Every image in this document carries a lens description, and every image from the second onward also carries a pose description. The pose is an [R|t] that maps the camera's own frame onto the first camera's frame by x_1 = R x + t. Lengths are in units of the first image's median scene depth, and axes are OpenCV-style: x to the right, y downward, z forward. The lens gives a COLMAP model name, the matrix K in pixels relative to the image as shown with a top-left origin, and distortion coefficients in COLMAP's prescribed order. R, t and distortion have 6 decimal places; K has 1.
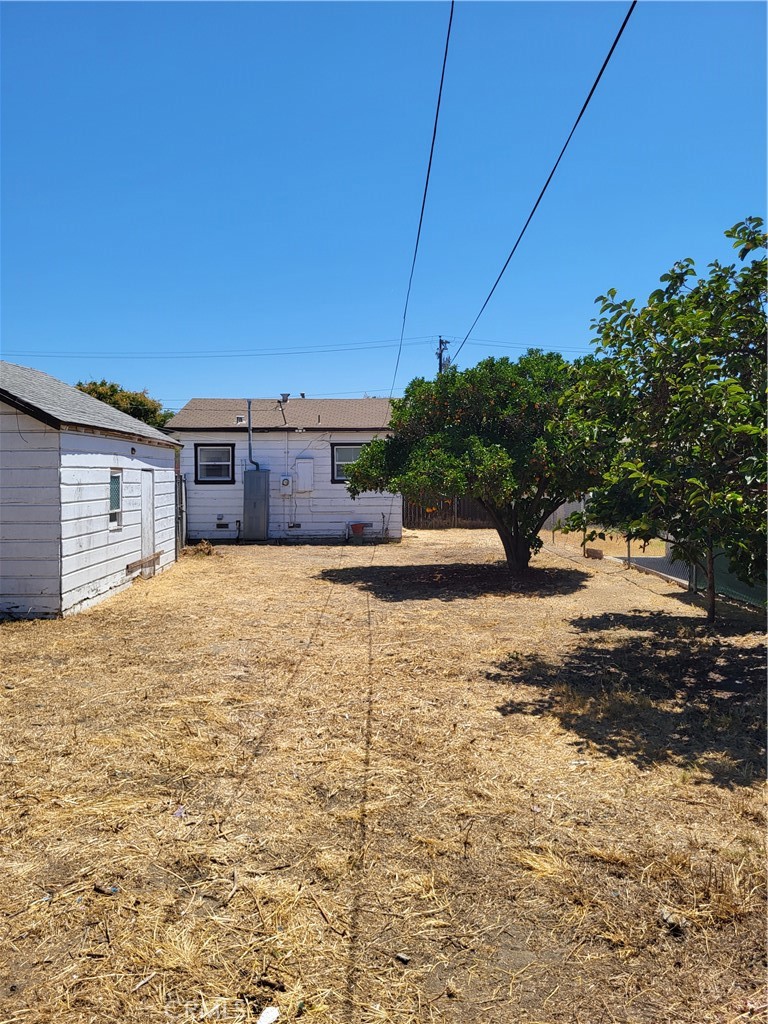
lens RADIAL K [[796.6, 0, 384.6], [0, 796.6, 503.2], [0, 0, 1]] dist [0.039583, -0.009903]
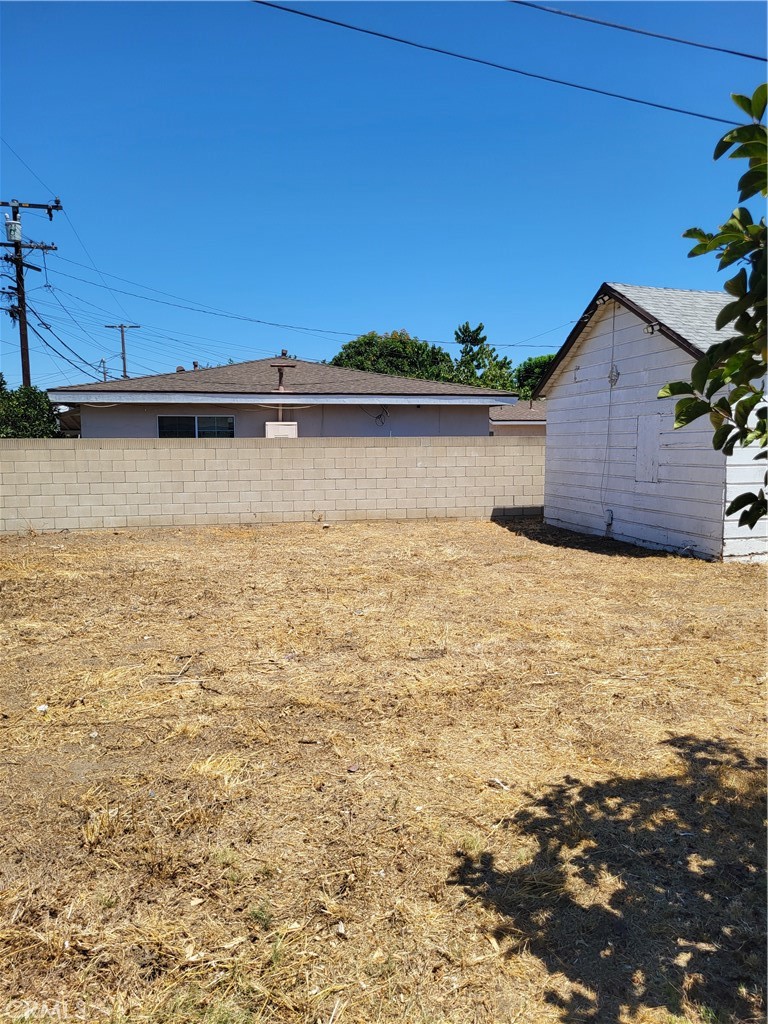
lens RADIAL K [[796.6, 0, 384.6], [0, 796.6, 503.2], [0, 0, 1]] dist [0.039583, -0.009903]
pose [[0.161476, 0.067805, -0.984544, 0.868021], [-0.013888, 0.997694, 0.066433, 0.013880], [0.986779, 0.002946, 0.162046, 0.711370]]
